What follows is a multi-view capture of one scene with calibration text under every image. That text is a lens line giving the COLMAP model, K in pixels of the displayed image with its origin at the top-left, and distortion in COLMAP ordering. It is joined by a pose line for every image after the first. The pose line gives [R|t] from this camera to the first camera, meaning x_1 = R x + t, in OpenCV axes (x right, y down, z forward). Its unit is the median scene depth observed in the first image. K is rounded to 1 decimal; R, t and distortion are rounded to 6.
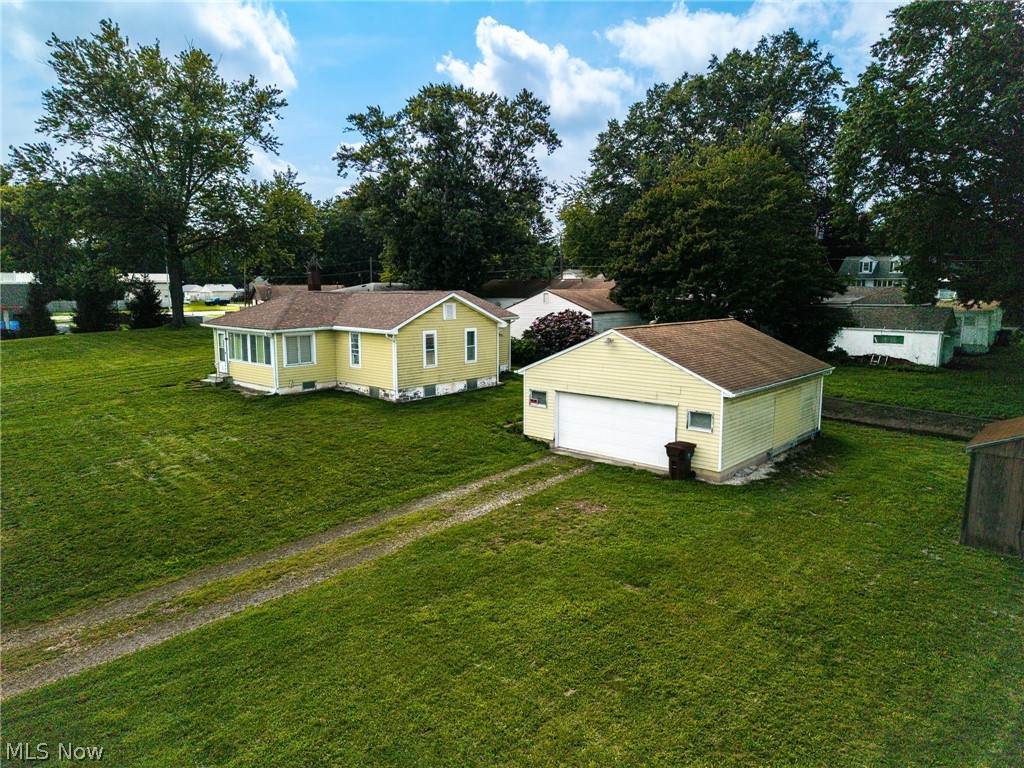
lens RADIAL K [[702.3, 0, 512.0], [0, 702.3, 384.0], [0, 0, 1]] dist [0.015023, -0.000961]
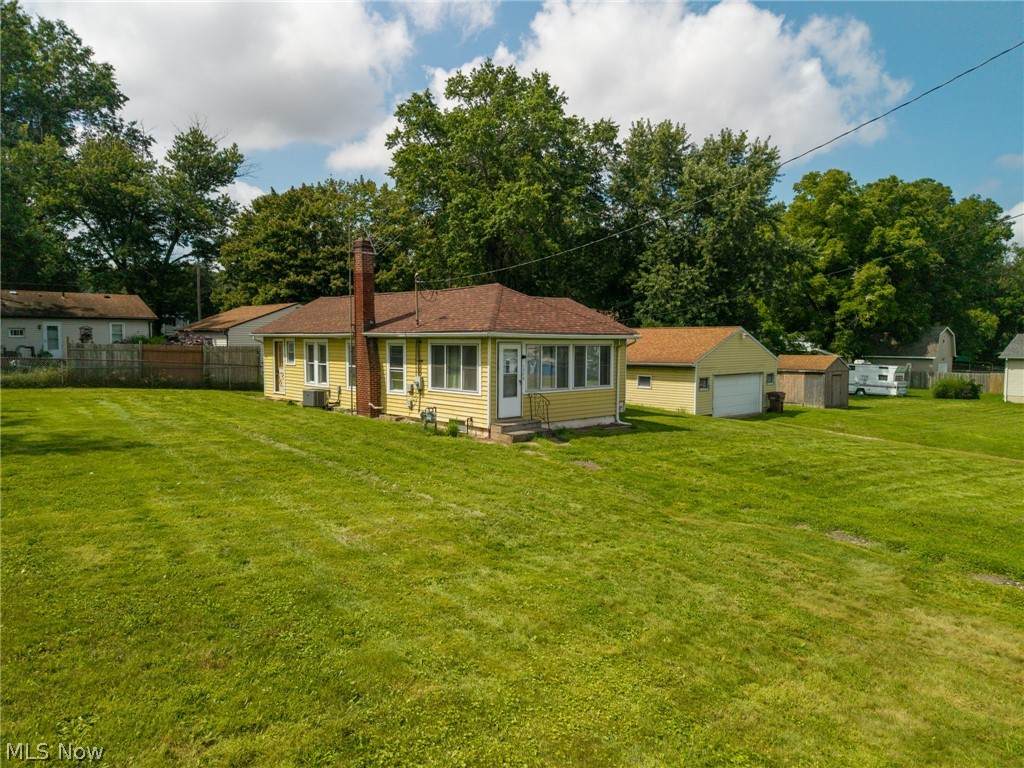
lens RADIAL K [[712.5, 0, 512.0], [0, 712.5, 384.0], [0, 0, 1]] dist [0.059701, -0.001092]
pose [[0.094066, -0.064353, 0.993484, -0.763227], [0.141558, 0.988634, 0.050635, -0.055918], [-0.985451, 0.135873, 0.102107, 0.719769]]
